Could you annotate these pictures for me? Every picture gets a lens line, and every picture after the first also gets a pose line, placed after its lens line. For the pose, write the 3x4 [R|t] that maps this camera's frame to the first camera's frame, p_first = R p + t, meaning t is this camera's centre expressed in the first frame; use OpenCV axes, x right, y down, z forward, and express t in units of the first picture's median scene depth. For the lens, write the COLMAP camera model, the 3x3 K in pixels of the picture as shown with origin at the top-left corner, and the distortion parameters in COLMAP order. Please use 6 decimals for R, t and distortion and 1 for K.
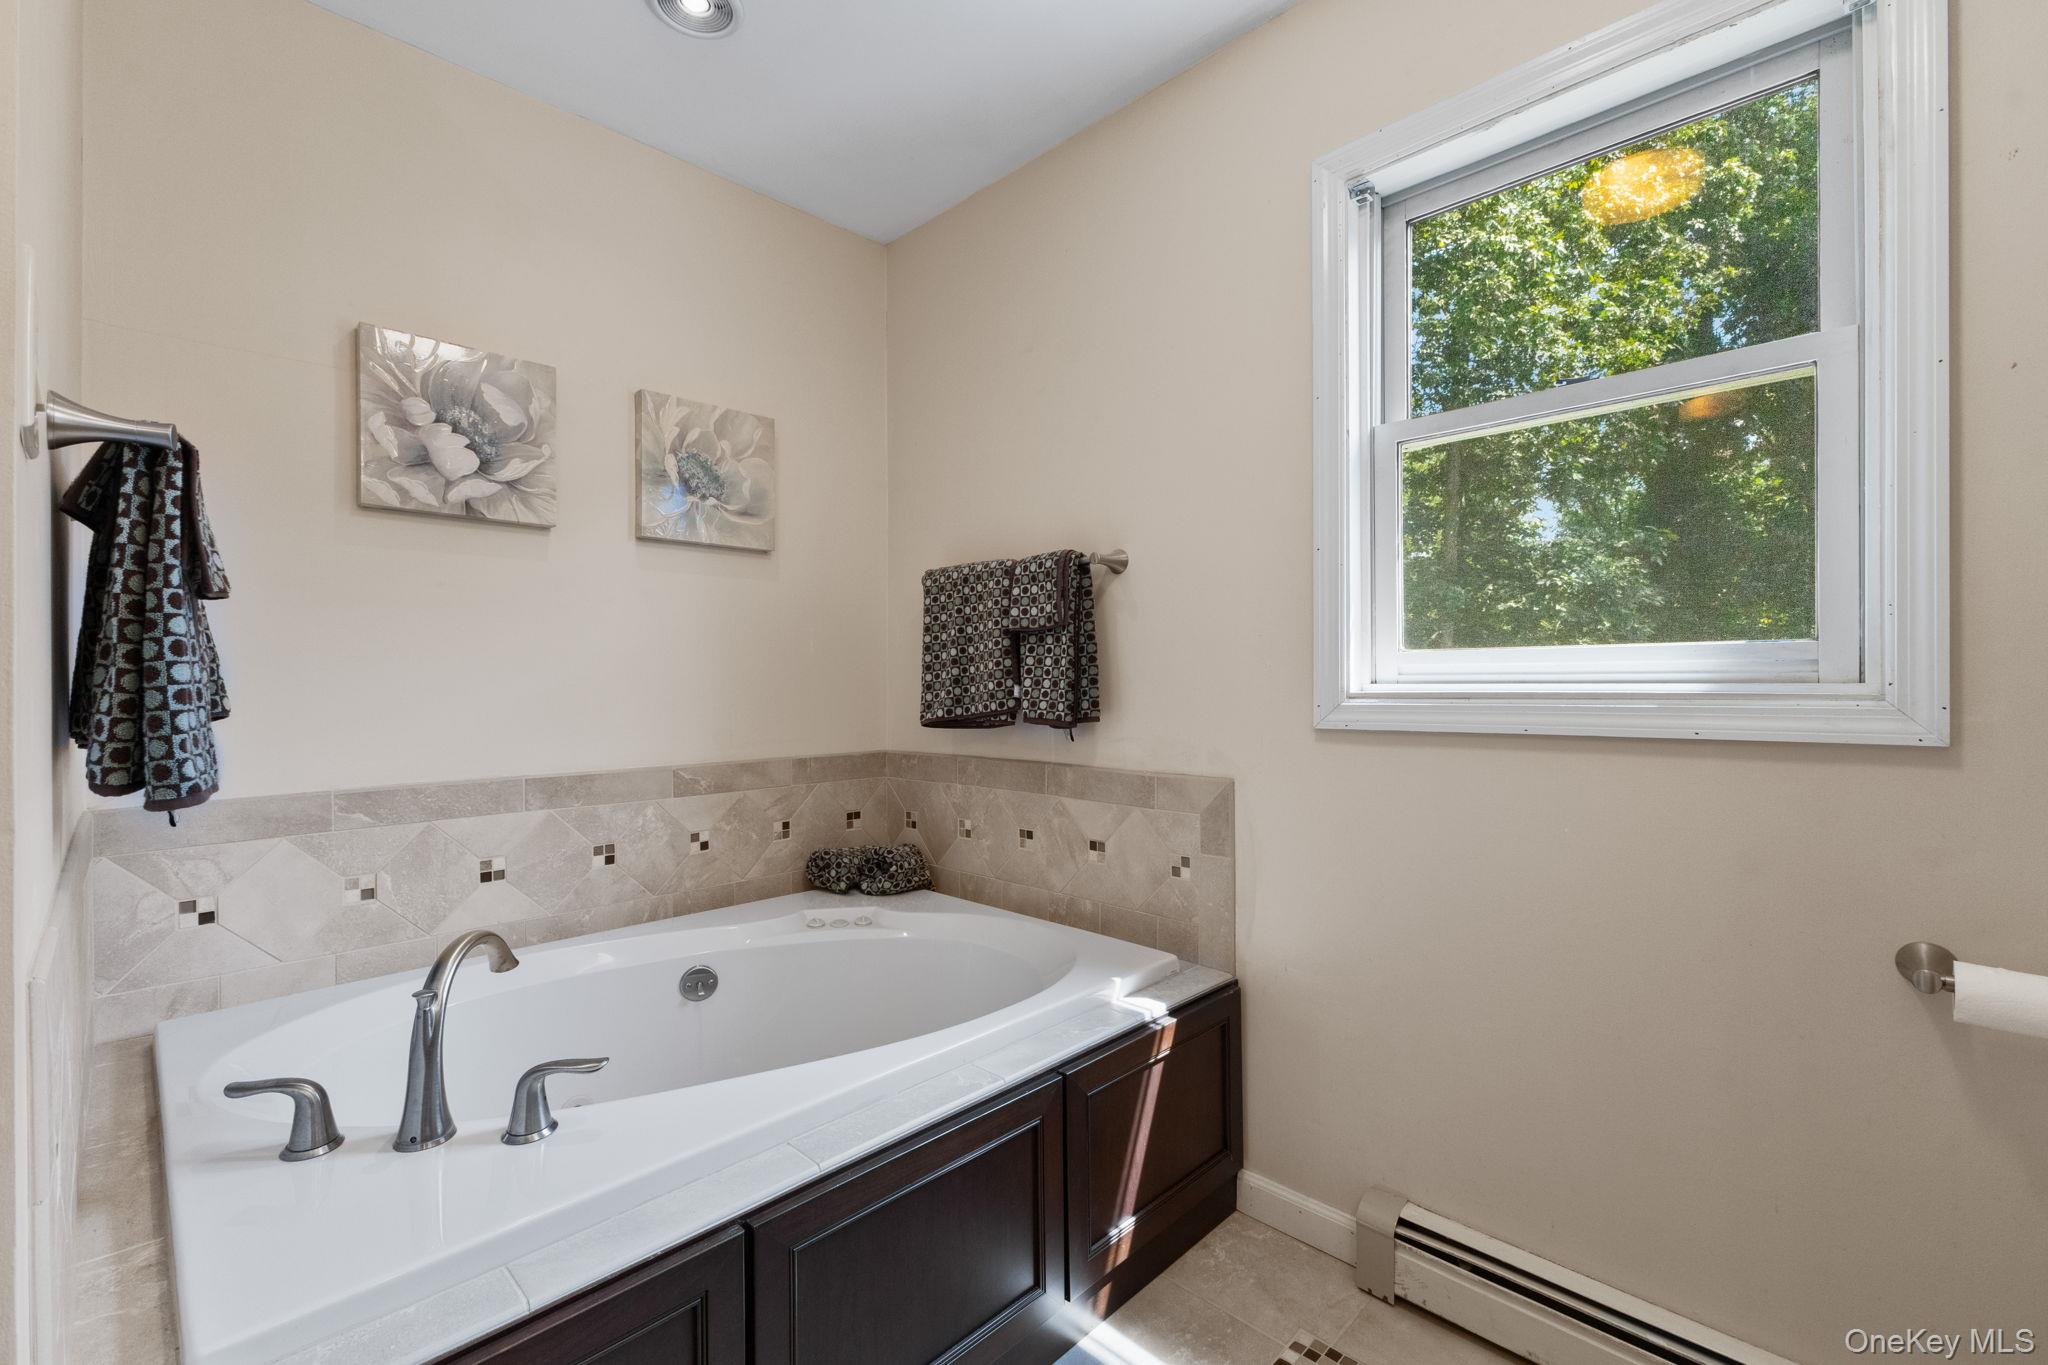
lens RADIAL K [[890.8, 0, 1021.9], [0, 890.8, 683.3], [0, 0, 1]] dist [0.014689, 0.000071]
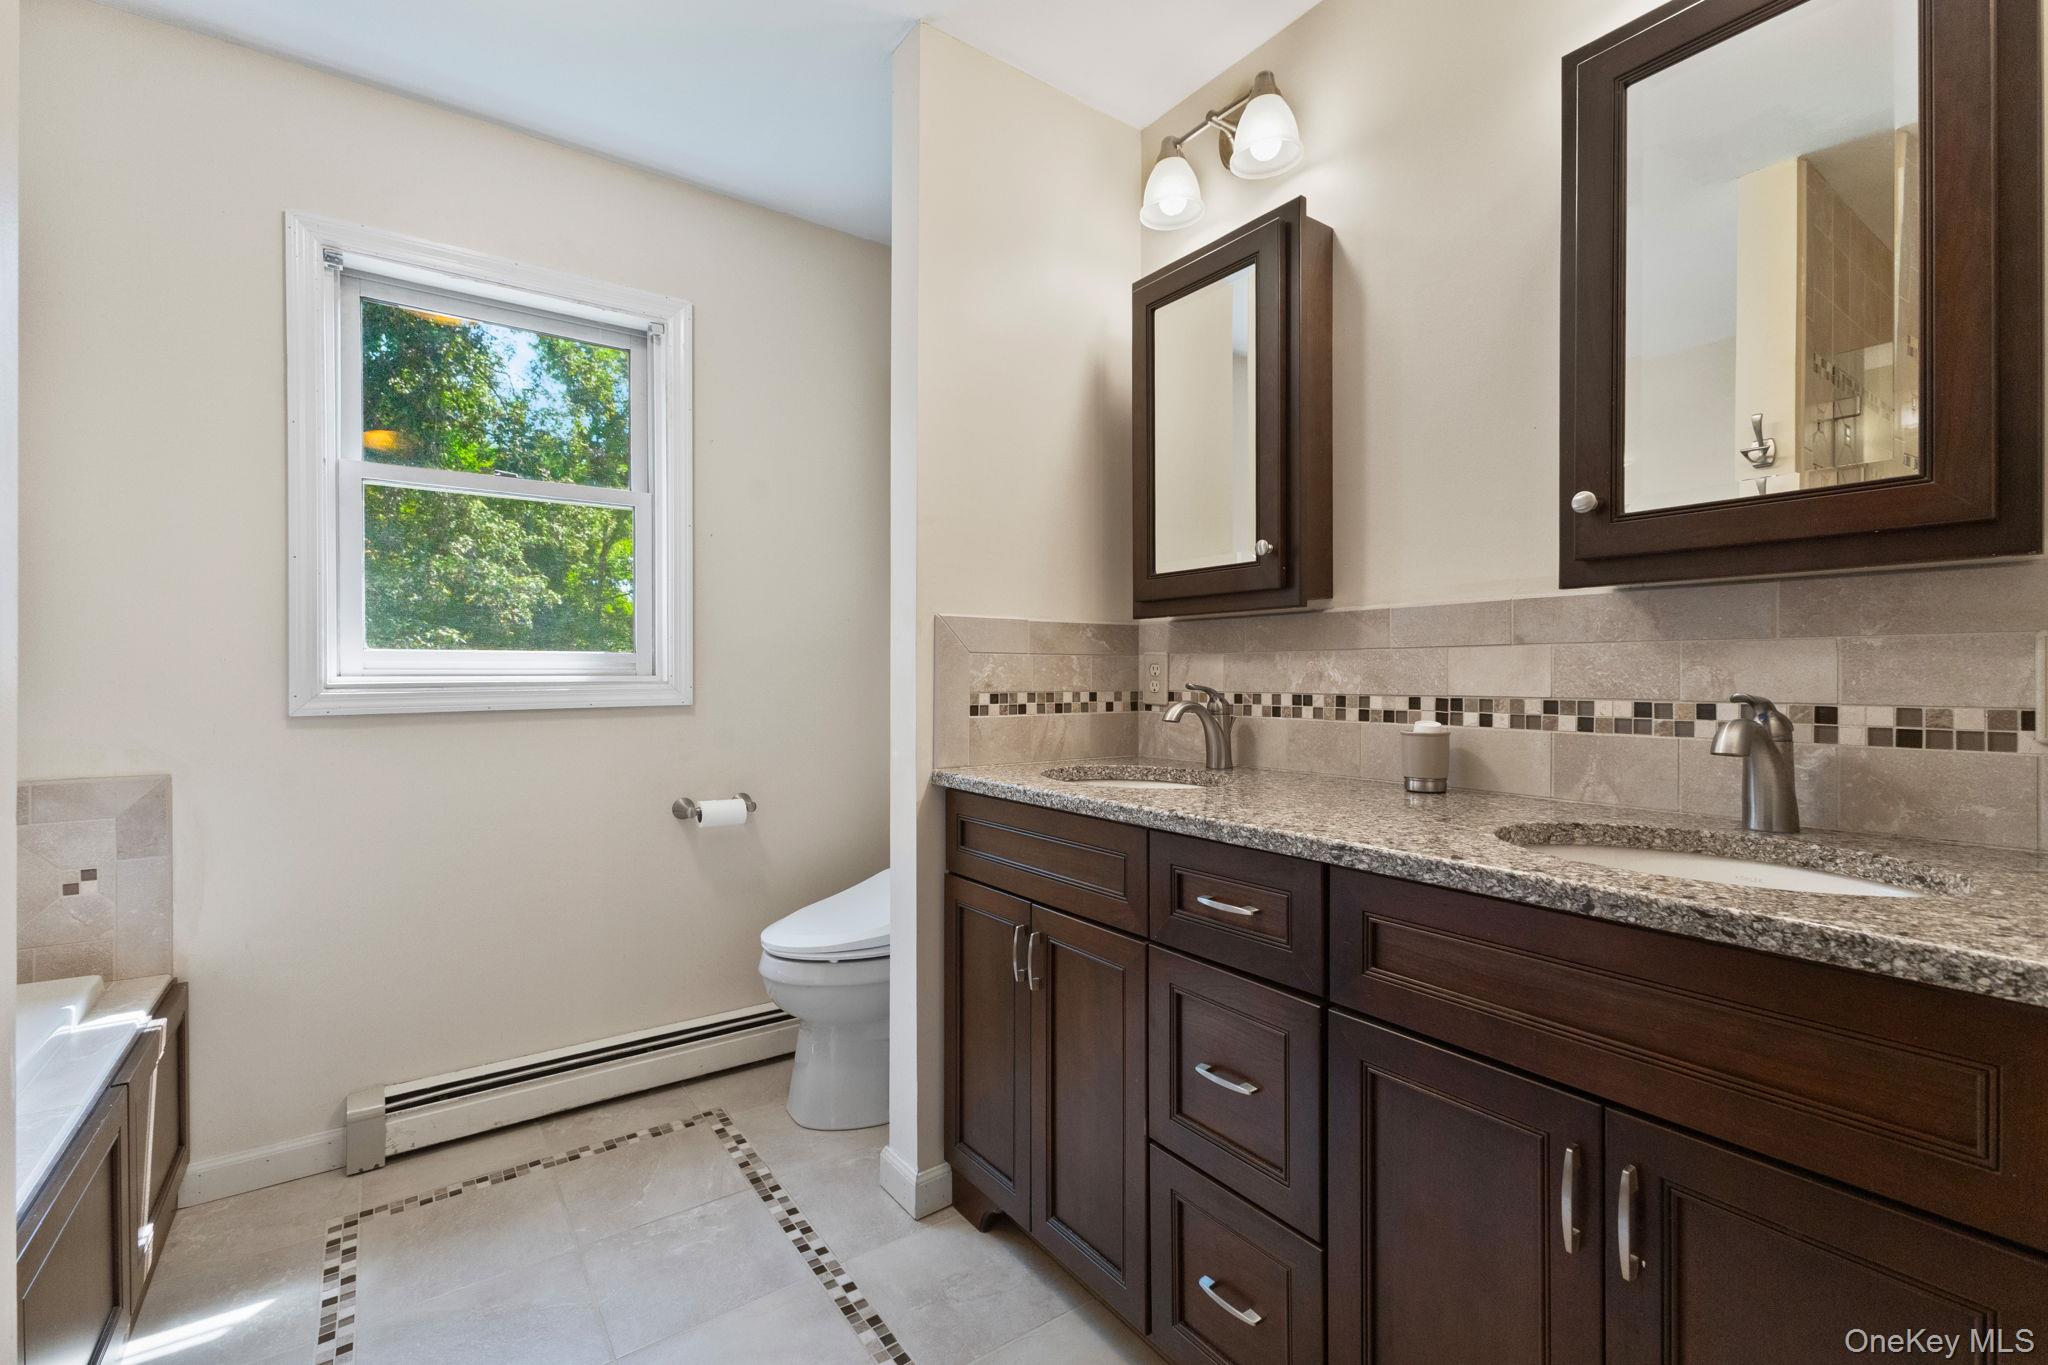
lens RADIAL K [[890.8, 0, 1030.2], [0, 890.8, 682.6], [0, 0, 1]] dist [0.014689, 0.000071]
pose [[0.170093, -0.010112, 0.985376, -0.637422], [-0.000906, 0.999945, 0.010418, -0.004380], [-0.985428, -0.002665, 0.170075, -0.104825]]
